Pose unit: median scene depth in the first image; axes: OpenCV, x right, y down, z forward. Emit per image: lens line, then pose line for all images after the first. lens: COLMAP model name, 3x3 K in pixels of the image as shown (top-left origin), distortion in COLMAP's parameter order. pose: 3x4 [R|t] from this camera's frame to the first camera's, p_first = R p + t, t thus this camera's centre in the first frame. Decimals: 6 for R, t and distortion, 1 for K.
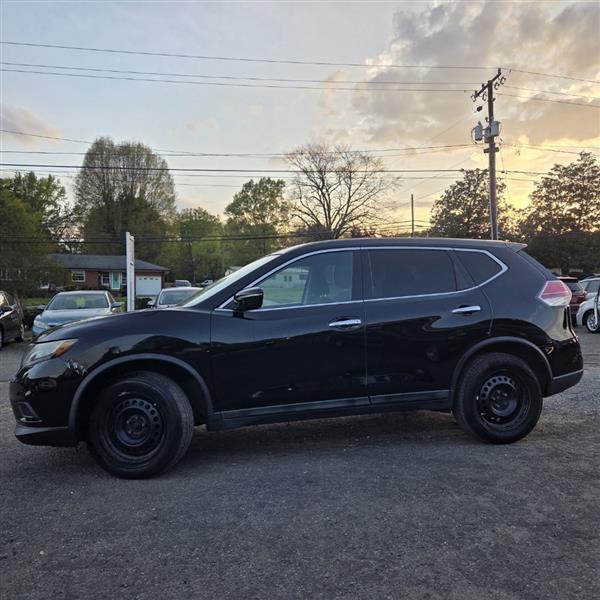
lens RADIAL K [[550.6, 0, 297.7], [0, 550.6, 302.8], [0, 0, 1]] dist [0.099145, -0.081454]
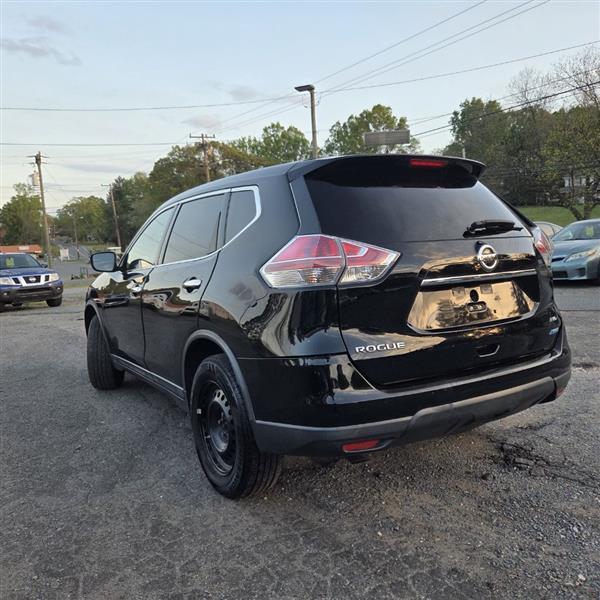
lens RADIAL K [[548.4, 0, 291.3], [0, 548.4, 302.5], [0, 0, 1]] dist [0.097061, -0.088630]
pose [[0.291150, 0.106051, -0.950781, 0.224891], [0.033039, 0.992129, 0.120781, -0.009766], [0.956107, -0.066579, 0.285355, 0.208468]]
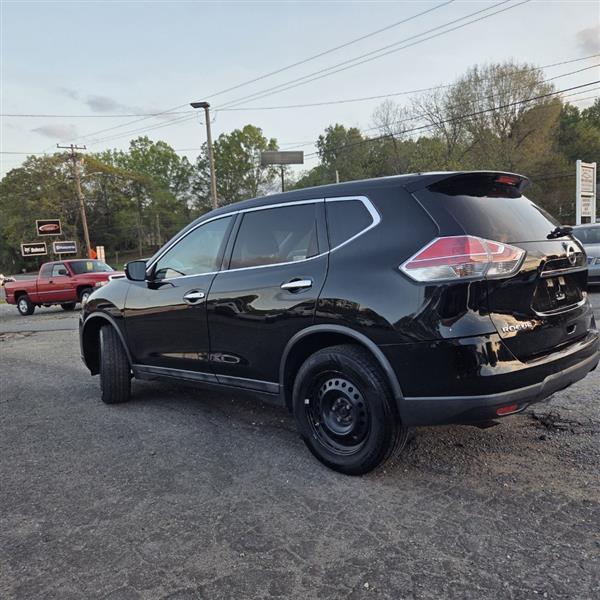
lens RADIAL K [[550.6, 0, 297.7], [0, 550.6, 302.8], [0, 0, 1]] dist [0.099145, -0.081454]
pose [[0.521556, 0.064784, -0.850754, 0.213513], [0.037928, 0.994367, 0.098972, -0.008397], [0.852374, -0.083887, 0.516161, 0.138680]]
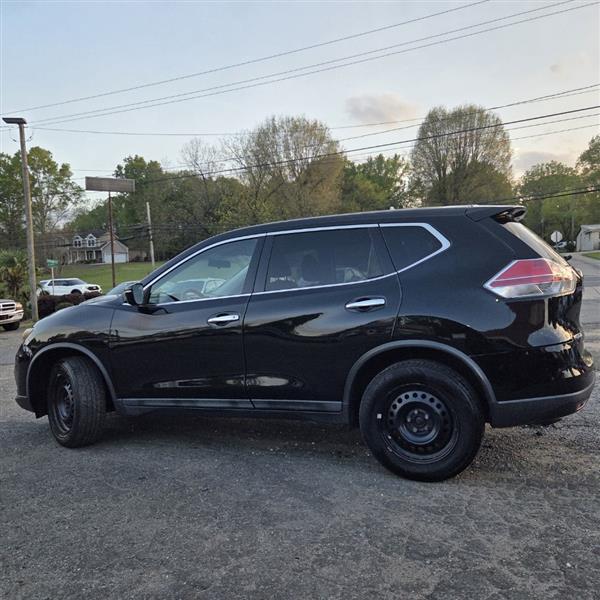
lens RADIAL K [[548.4, 0, 291.3], [0, 548.4, 302.5], [0, 0, 1]] dist [0.097061, -0.088630]
pose [[0.790888, 0.007556, -0.611914, 0.158033], [0.029165, 0.998322, 0.050023, -0.007212], [0.611265, -0.057409, 0.789341, 0.072099]]
